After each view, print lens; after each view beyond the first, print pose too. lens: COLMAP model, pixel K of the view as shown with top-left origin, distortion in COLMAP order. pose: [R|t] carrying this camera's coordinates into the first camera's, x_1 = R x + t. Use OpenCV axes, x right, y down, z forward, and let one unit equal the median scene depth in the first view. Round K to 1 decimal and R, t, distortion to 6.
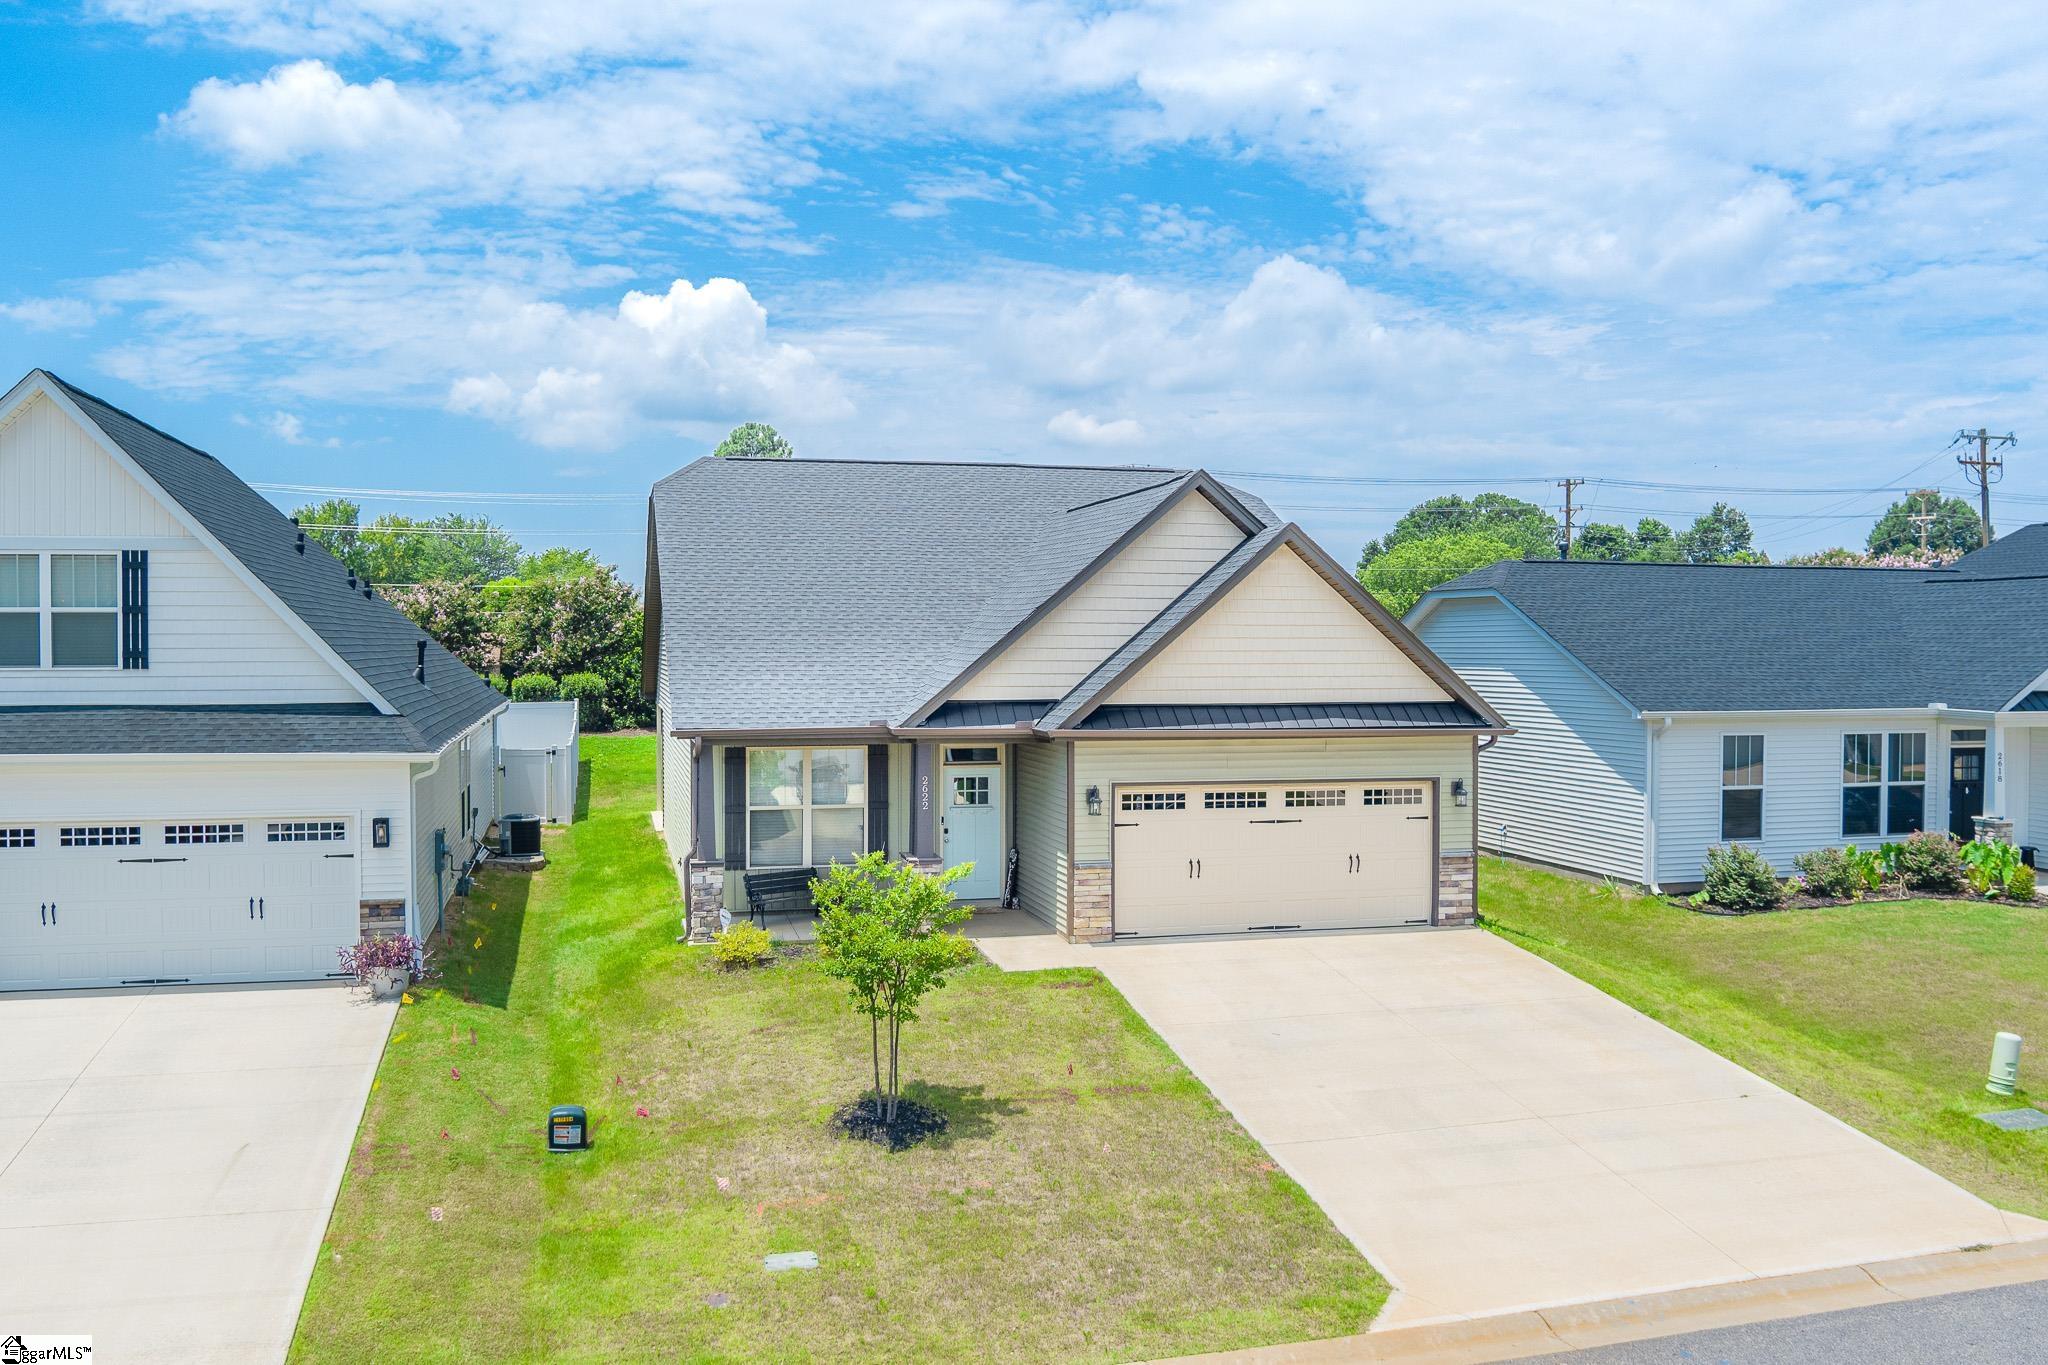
lens RADIAL K [[1657.2, 0, 1024.0], [0, 1657.2, 682.5], [0, 0, 1]] dist [-0.068619, 0.002699]
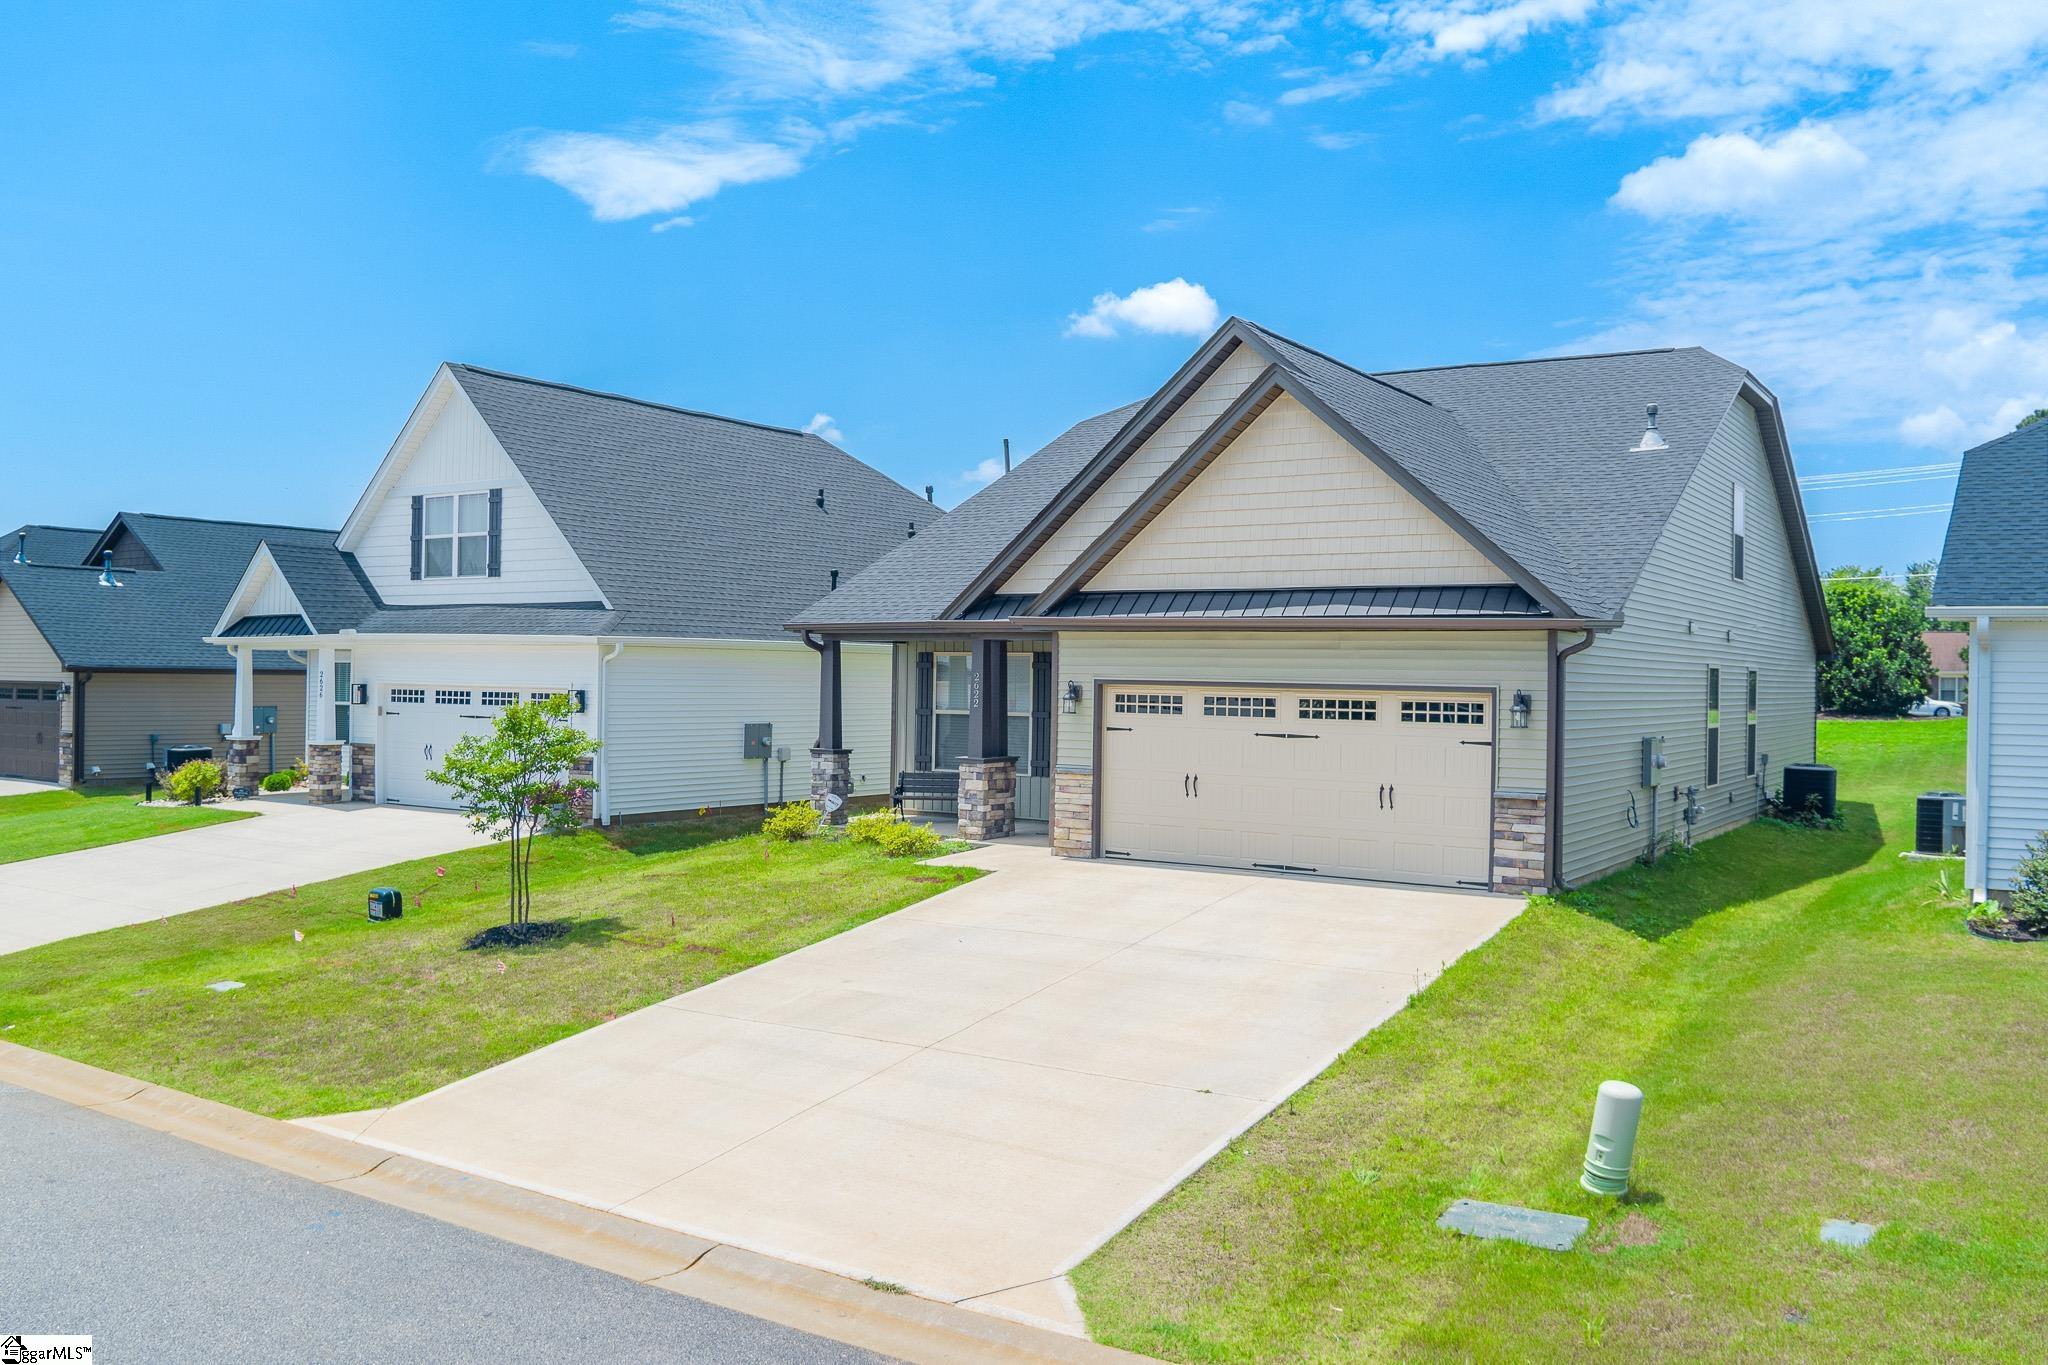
lens RADIAL K [[1657.2, 0, 1024.0], [0, 1657.2, 682.5], [0, 0, 1]] dist [-0.068619, 0.002699]
pose [[0.673547, 0.011763, -0.739050, 0.680546], [-0.031619, 0.999417, -0.012910, 0.074417], [0.738467, 0.032063, 0.673526, 0.368353]]
